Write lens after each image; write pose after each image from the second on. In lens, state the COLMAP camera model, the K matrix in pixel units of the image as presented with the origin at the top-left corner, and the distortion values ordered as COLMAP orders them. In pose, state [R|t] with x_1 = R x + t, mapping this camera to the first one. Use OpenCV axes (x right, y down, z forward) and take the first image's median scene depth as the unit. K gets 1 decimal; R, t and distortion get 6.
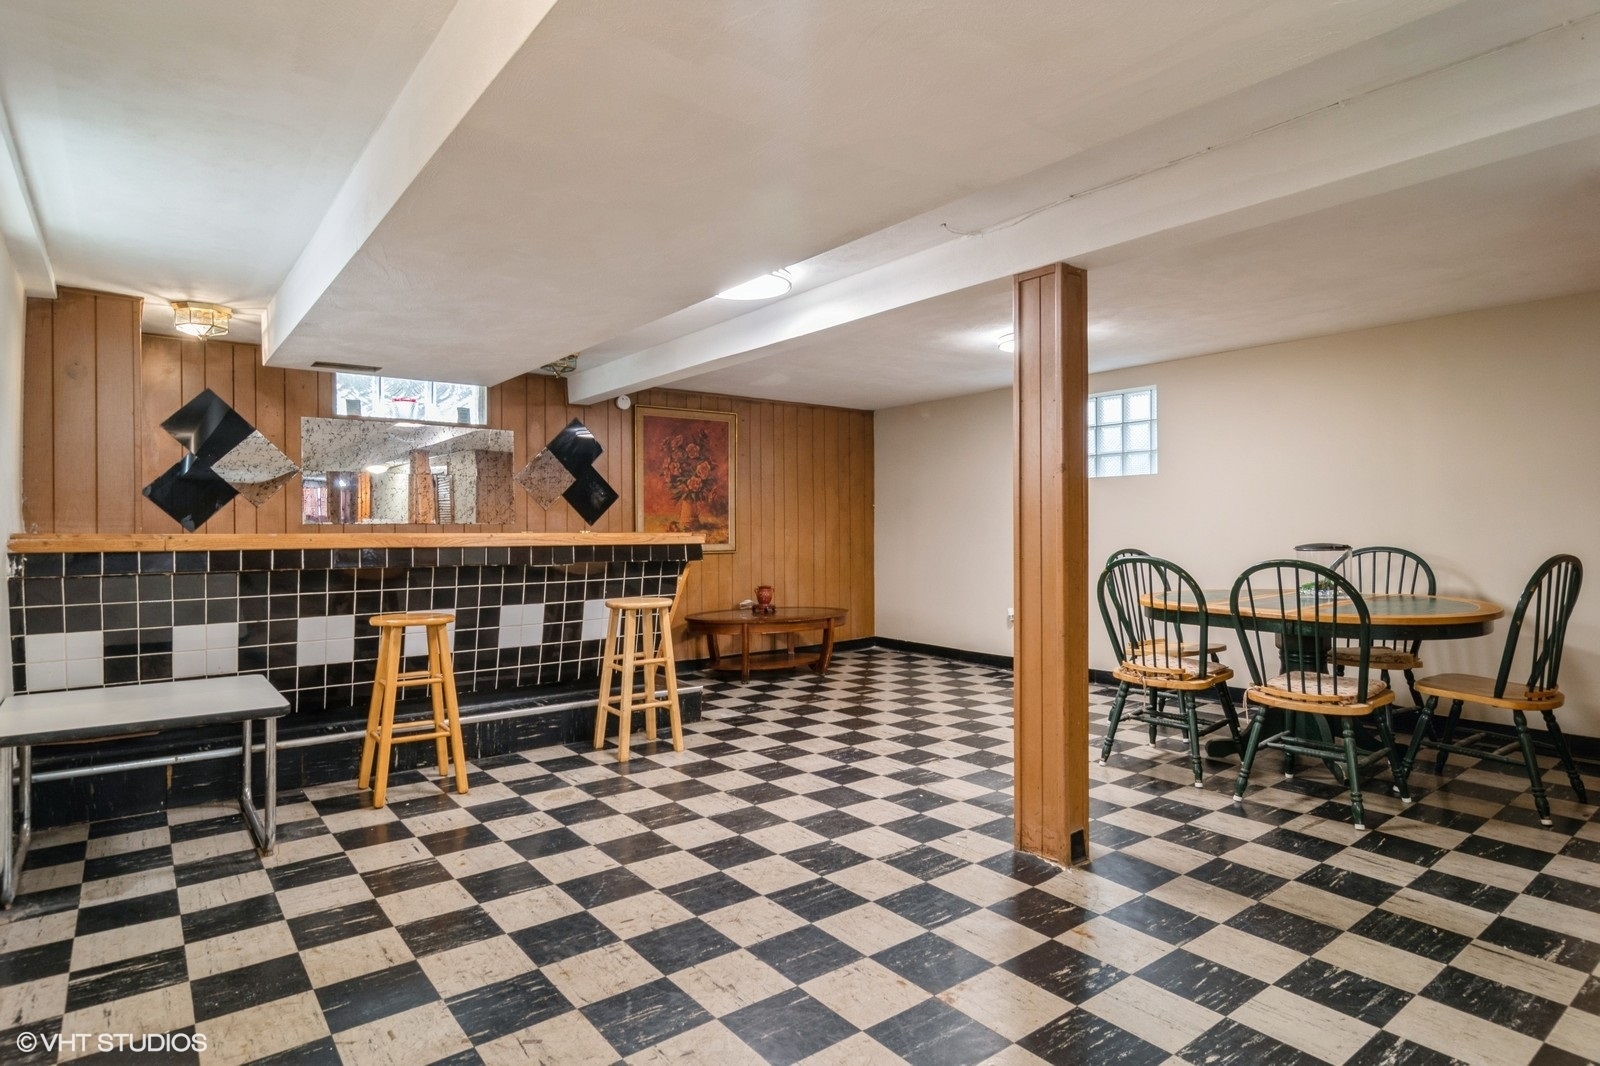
lens RADIAL K [[864.2, 0, 799.8], [0, 864.2, 527.8], [0, 0, 1]] dist [-0.000345, 0.000051]
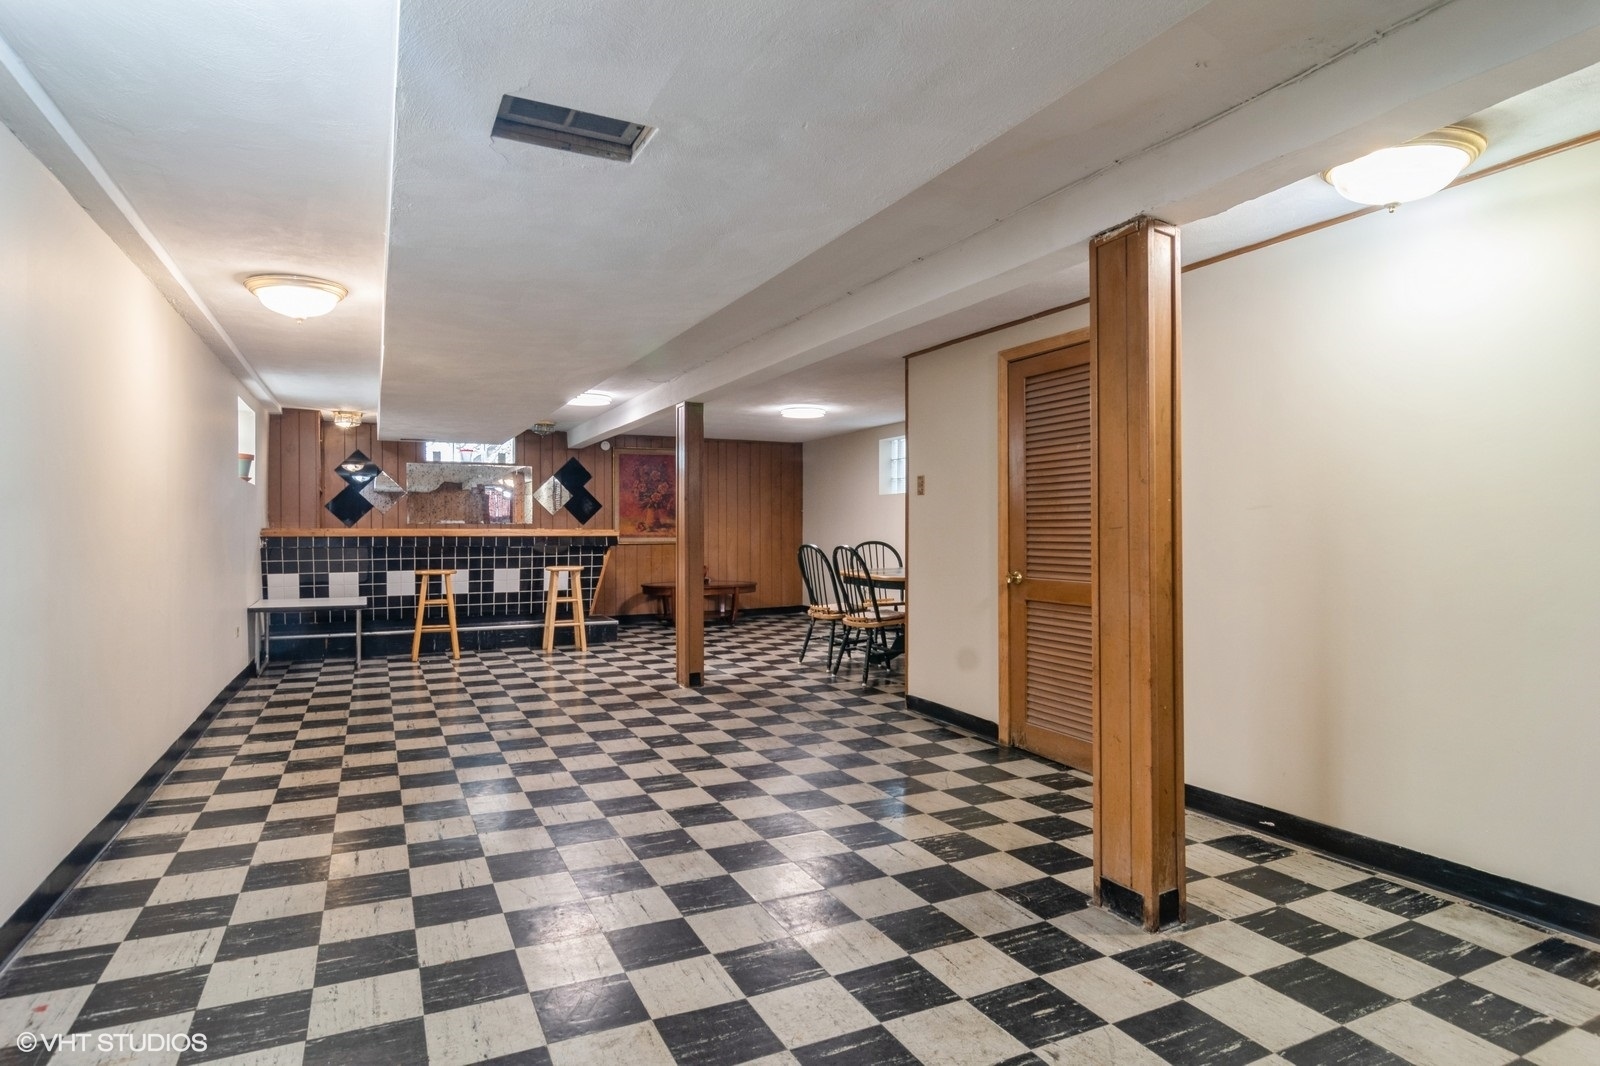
lens RADIAL K [[864.2, 0, 800.2], [0, 864.2, 534.4], [0, 0, 1]] dist [-0.000345, 0.000051]
pose [[0.981026, 0.005917, -0.193788, 0.582250], [-0.004070, 0.999942, 0.009929, -0.003301], [0.193836, -0.008952, 0.980993, -0.605885]]
